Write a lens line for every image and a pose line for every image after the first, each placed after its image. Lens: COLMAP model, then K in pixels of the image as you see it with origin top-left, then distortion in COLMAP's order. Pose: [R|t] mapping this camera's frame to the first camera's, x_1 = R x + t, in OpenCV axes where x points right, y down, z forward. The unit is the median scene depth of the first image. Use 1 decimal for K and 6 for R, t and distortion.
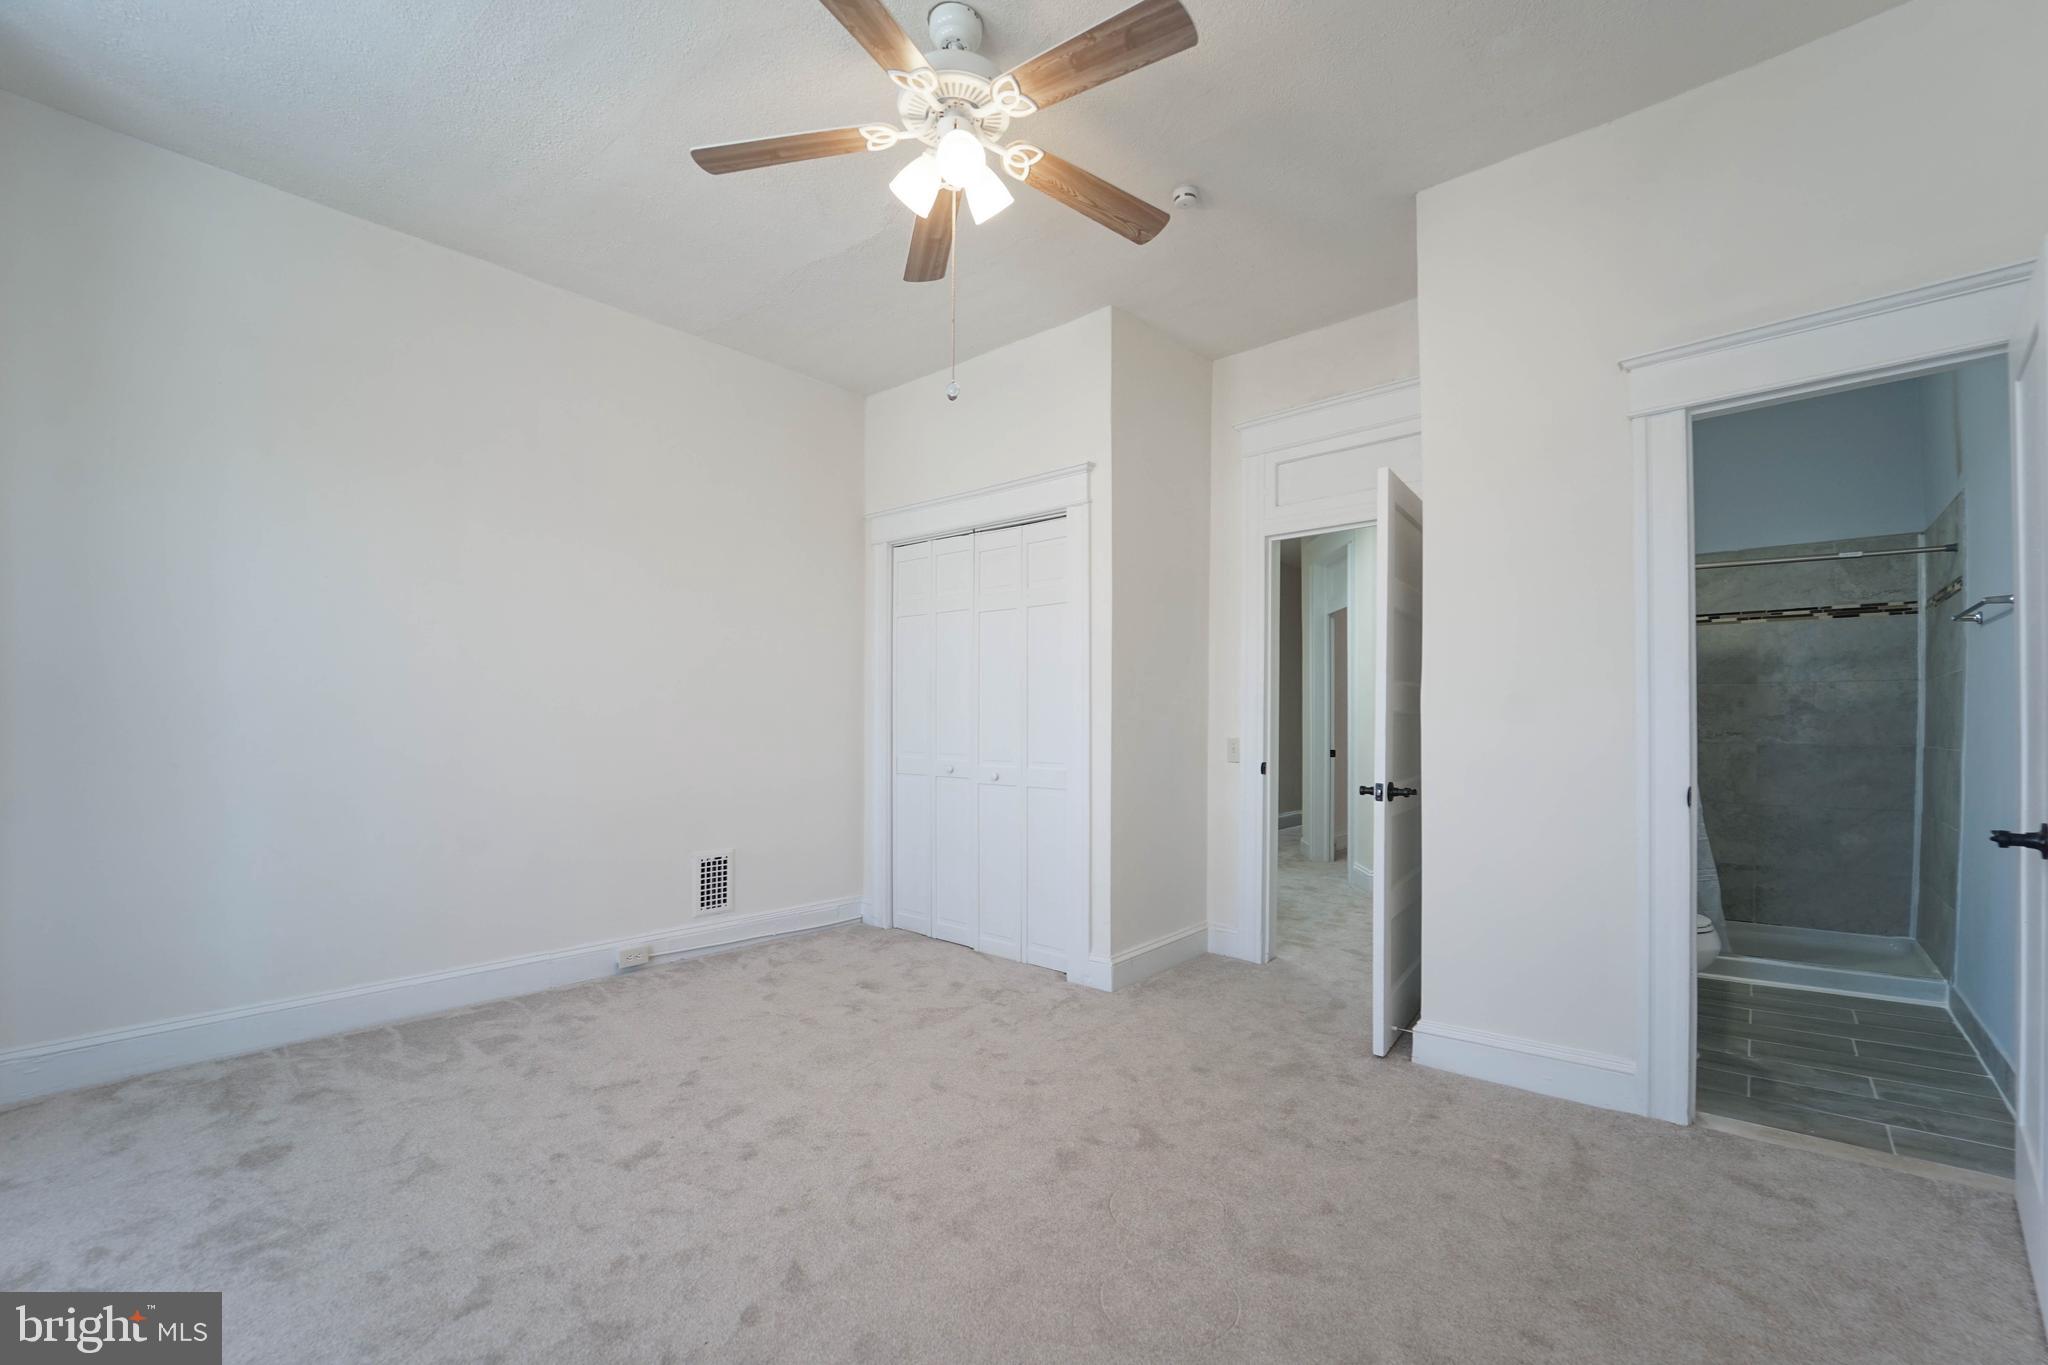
lens RADIAL K [[849.6, 0, 1030.5], [0, 849.6, 714.9], [0, 0, 1]] dist [-0.022896, 0.000007]
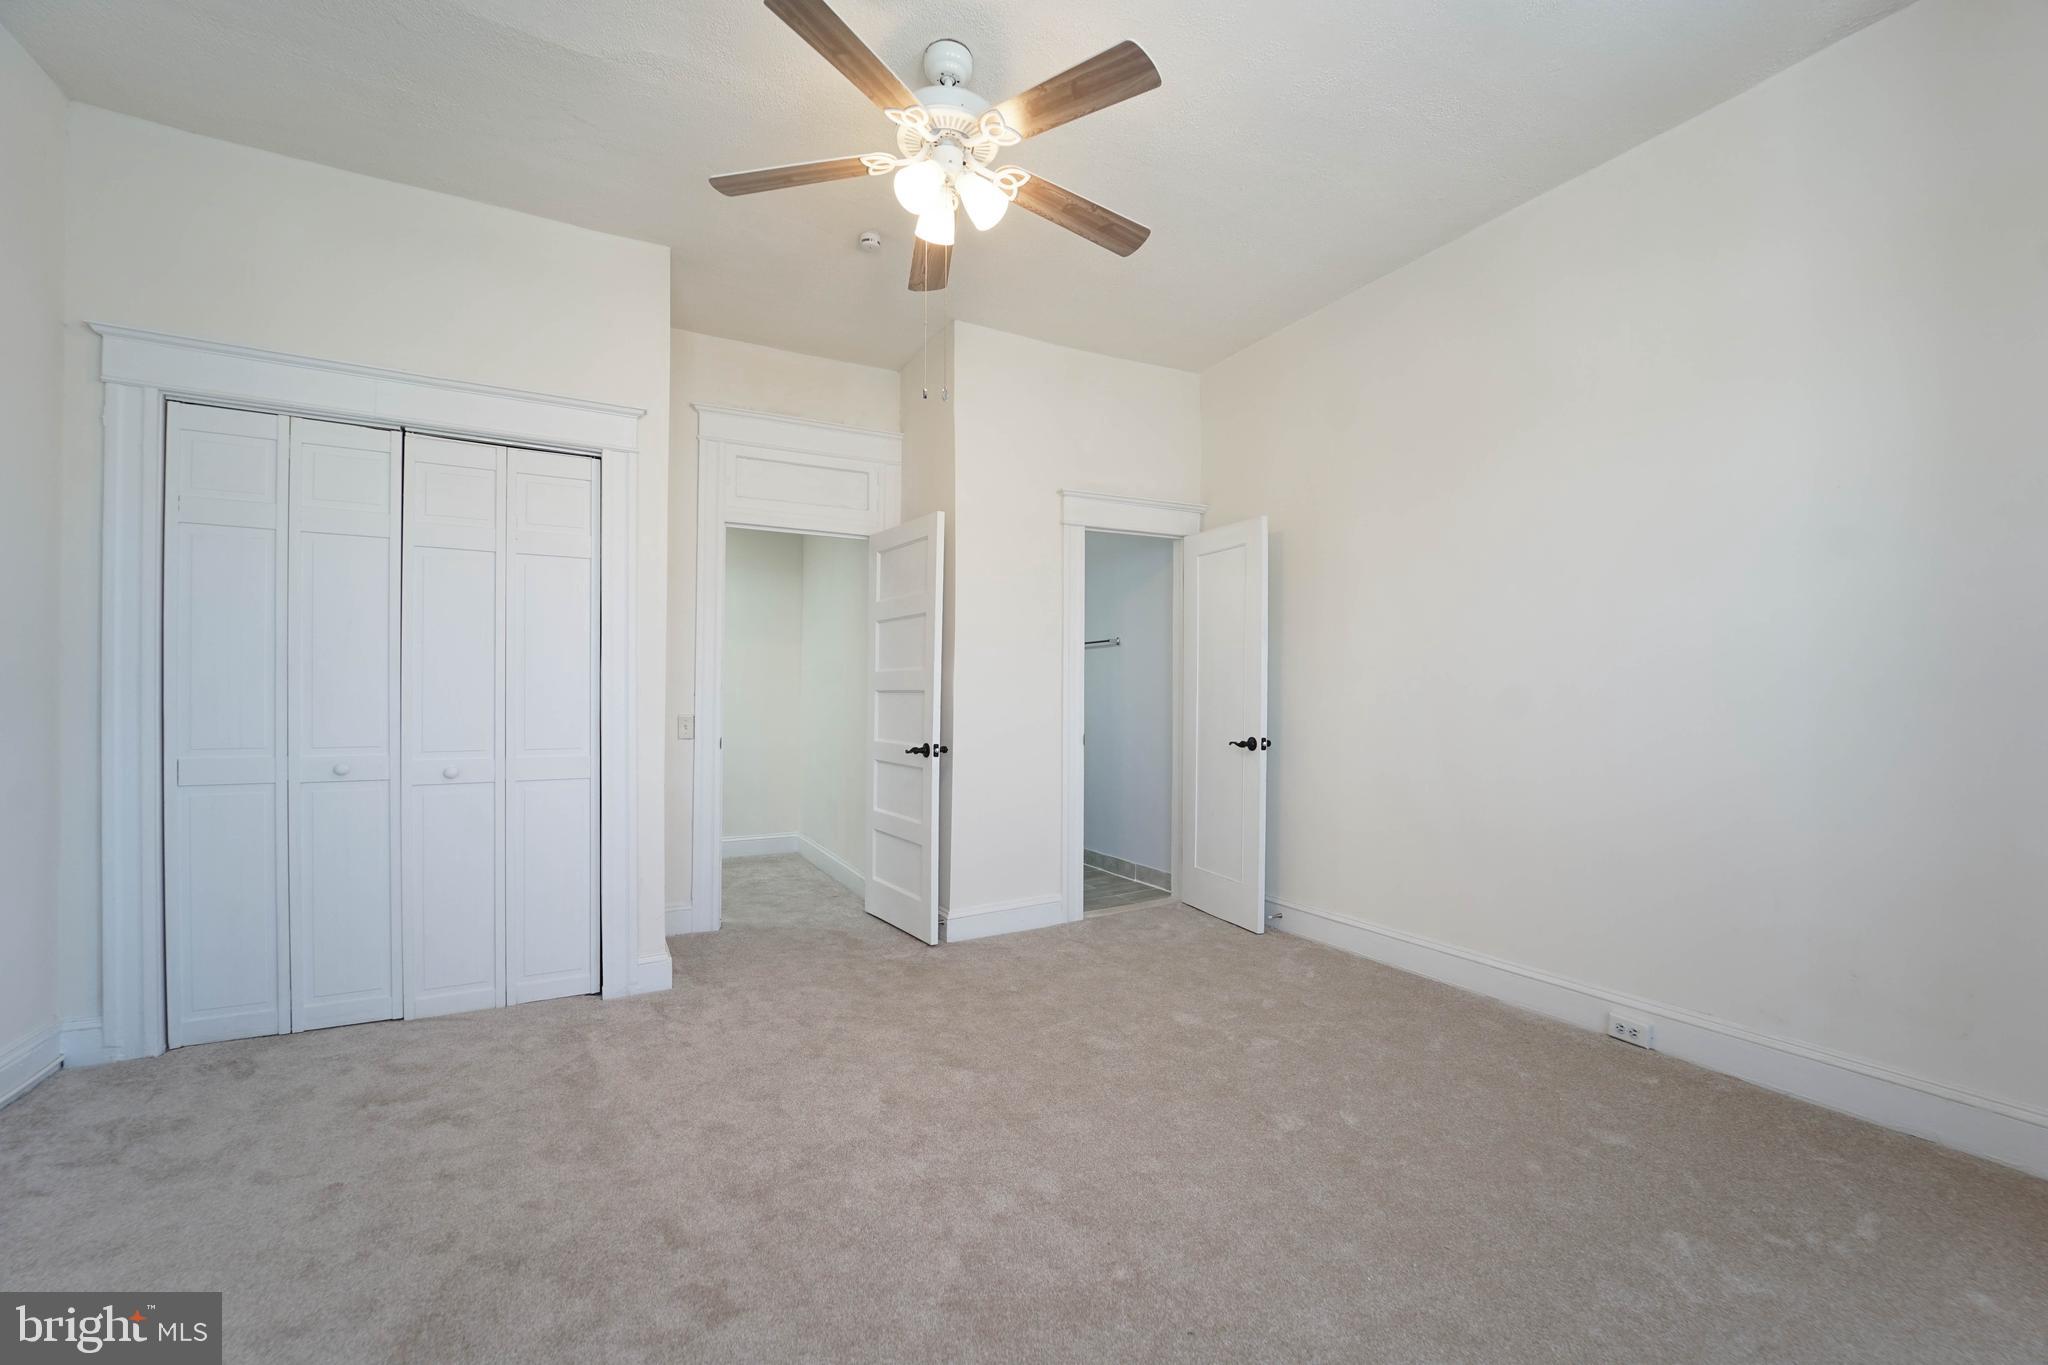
lens RADIAL K [[848.5, 0, 1057.7], [0, 848.5, 694.1], [0, 0, 1]] dist [-0.023509, -0.000319]
pose [[0.318451, 0.003925, 0.947931, -0.818918], [-0.006188, 0.999979, -0.002061, 0.004129], [-0.947919, -0.005209, 0.318469, 0.386808]]
